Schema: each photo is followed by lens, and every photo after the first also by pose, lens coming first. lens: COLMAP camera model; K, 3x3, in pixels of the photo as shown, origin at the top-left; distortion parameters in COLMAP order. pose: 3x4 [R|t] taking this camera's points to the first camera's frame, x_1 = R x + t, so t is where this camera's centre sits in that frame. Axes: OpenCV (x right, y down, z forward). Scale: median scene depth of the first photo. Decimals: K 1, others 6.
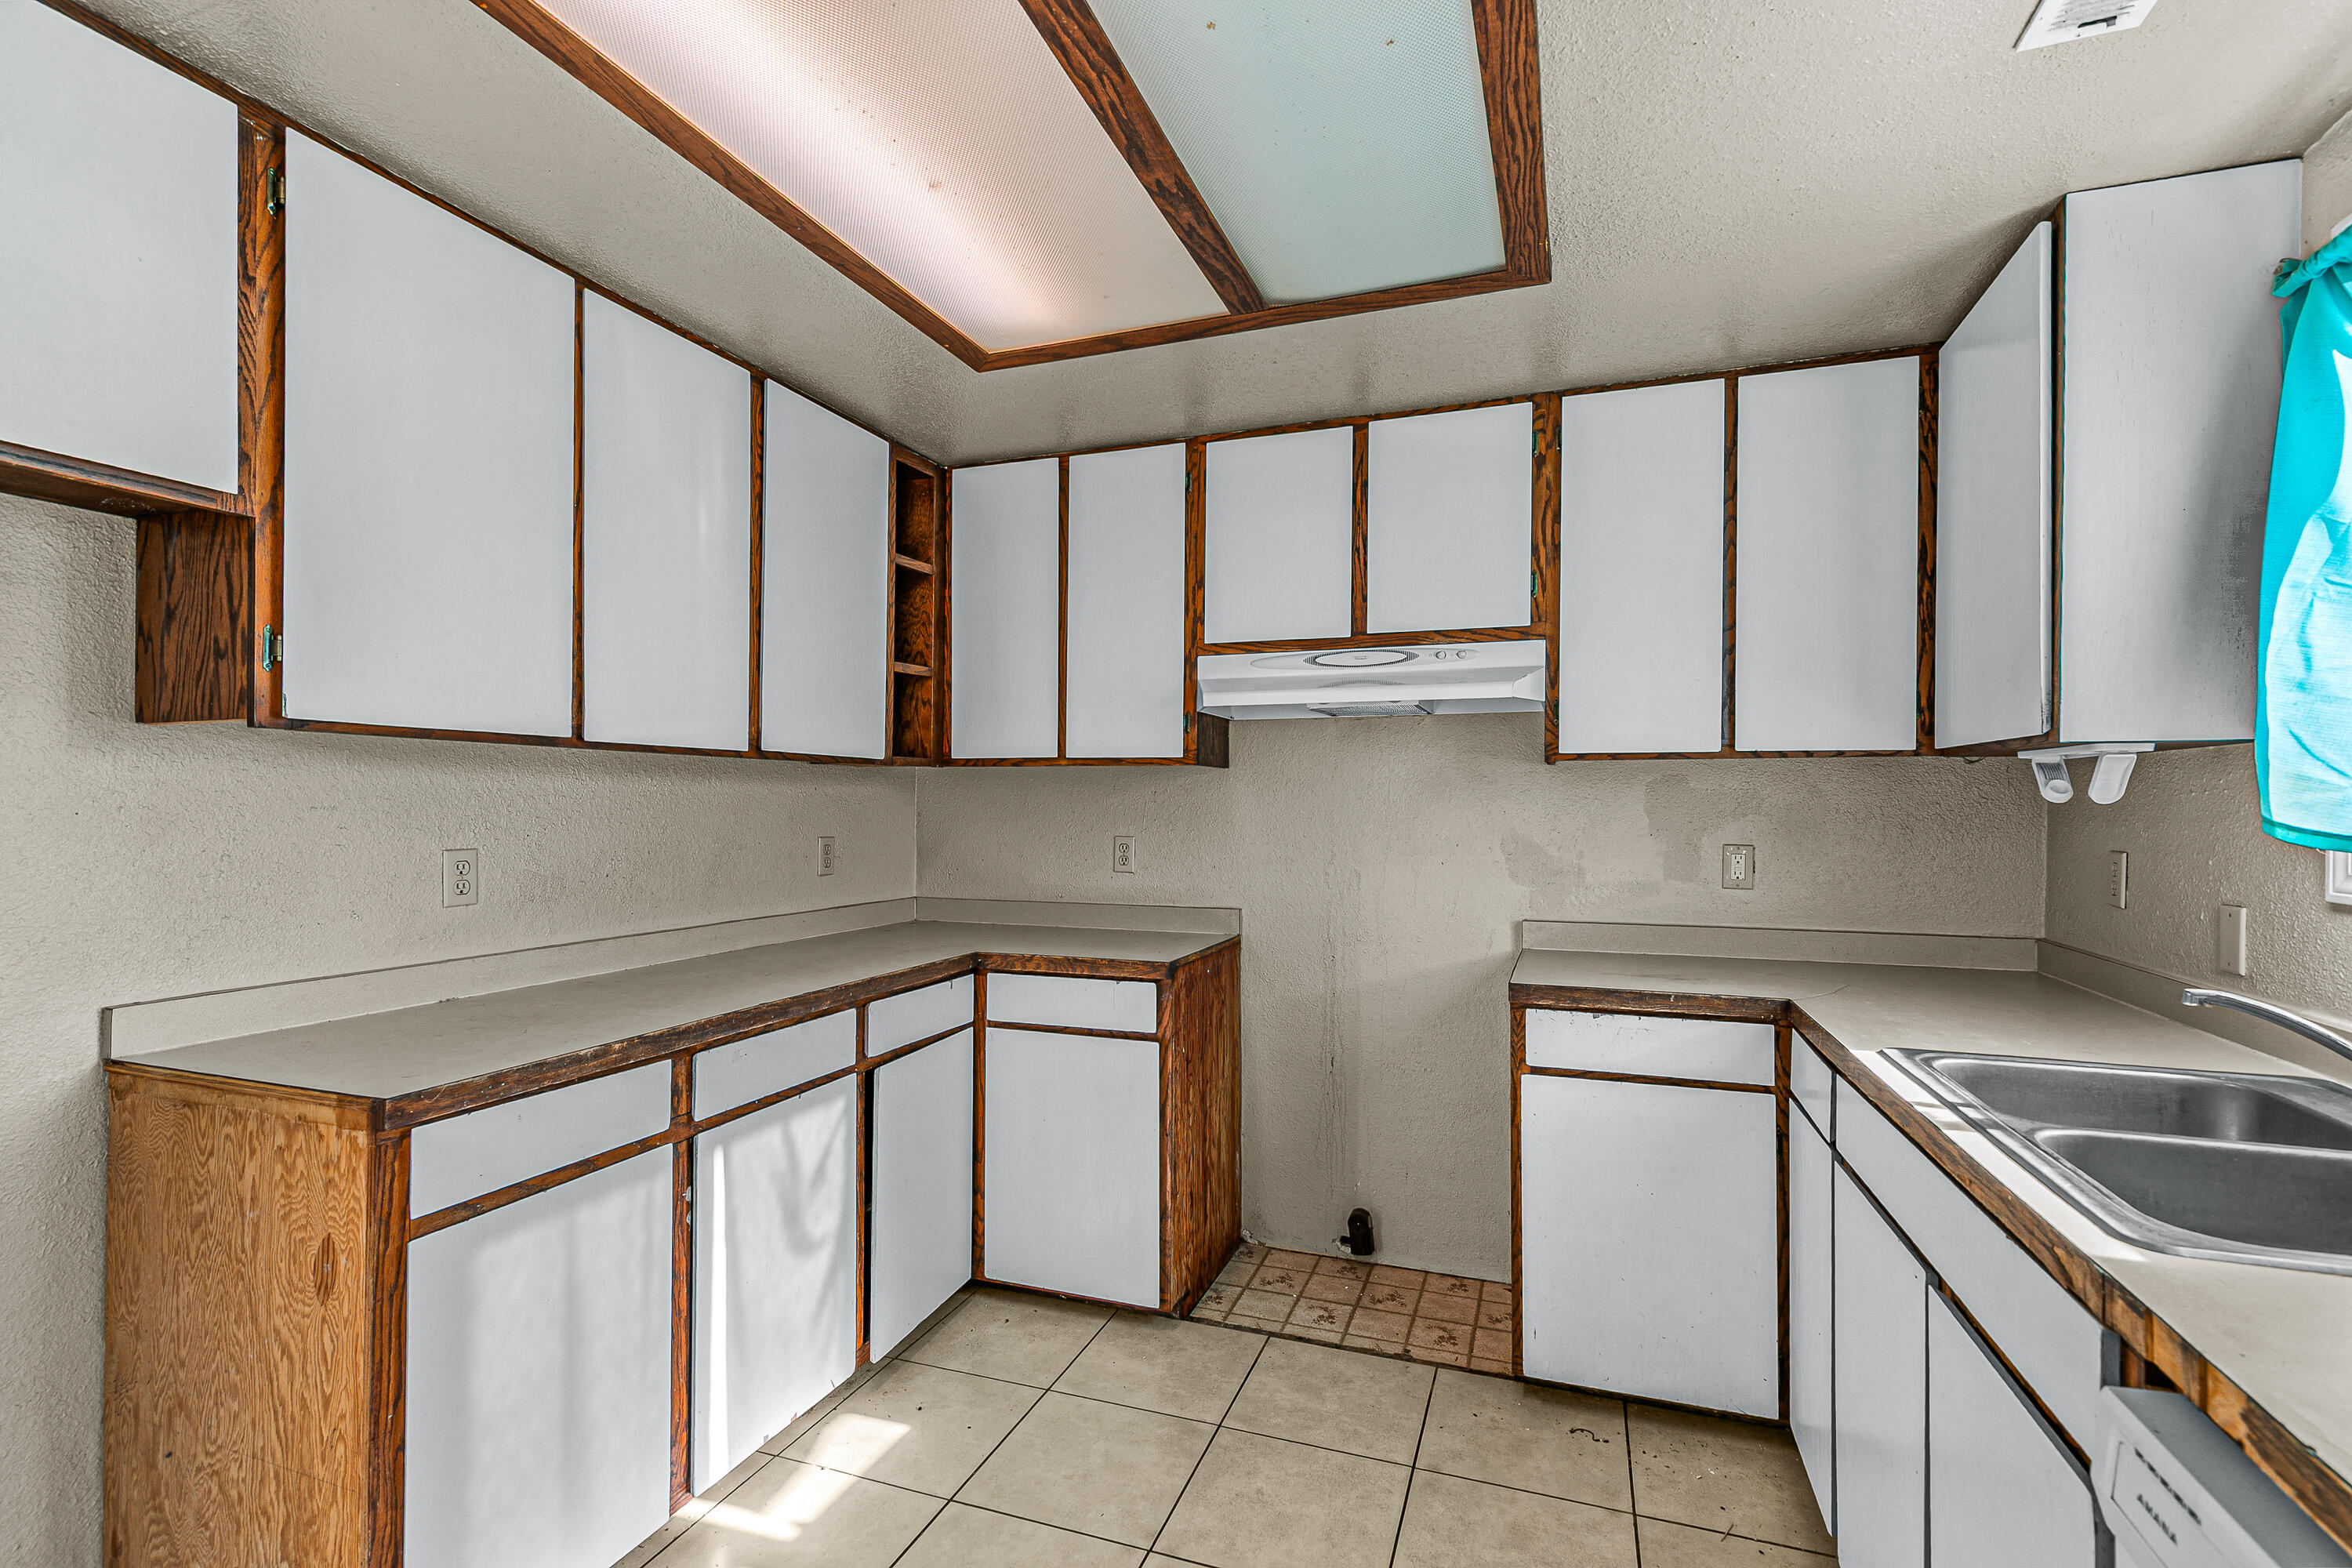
lens RADIAL K [[1069.6, 0, 1175.4], [0, 1069.6, 807.8], [0, 0, 1]] dist [0.011617, -0.000869]
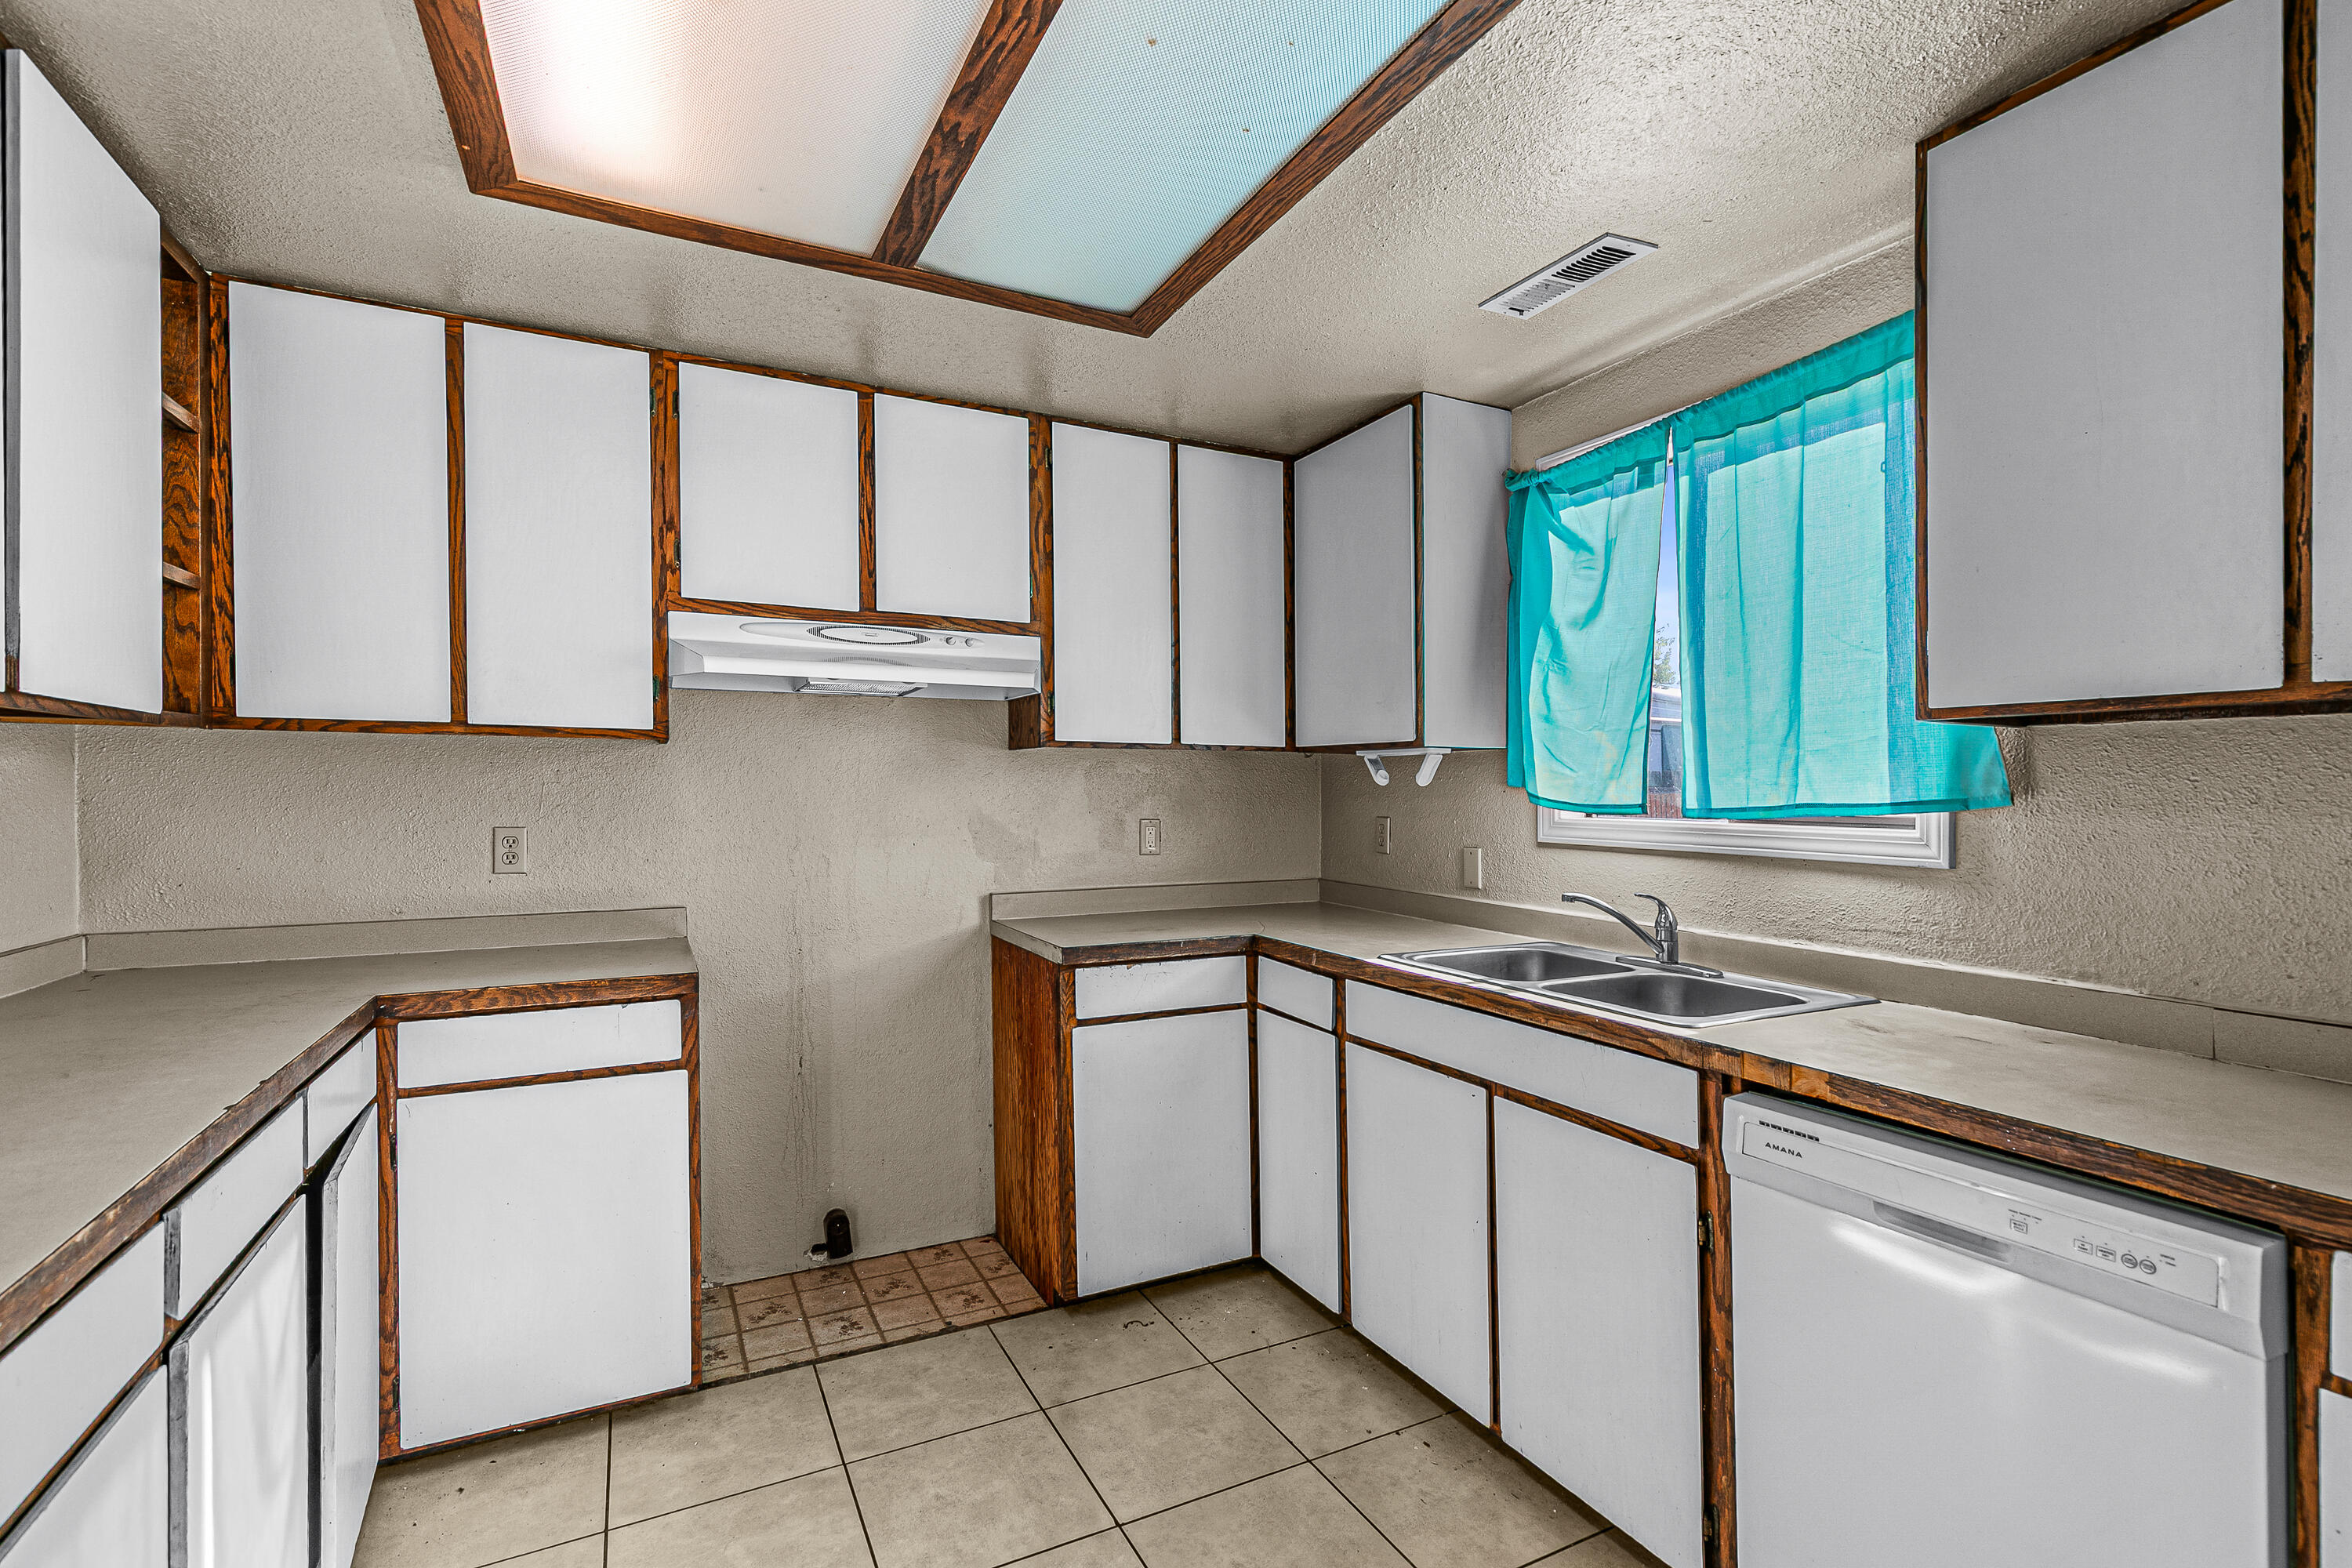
lens RADIAL K [[1080.2, 0, 1184.4], [0, 1080.2, 791.3], [0, 0, 1]] dist [0.009674, -0.000956]
pose [[0.679274, -0.002965, 0.733879, -0.367117], [0.001704, 0.999996, 0.002463, -0.000454], [-0.733883, -0.000422, 0.679276, 0.132160]]
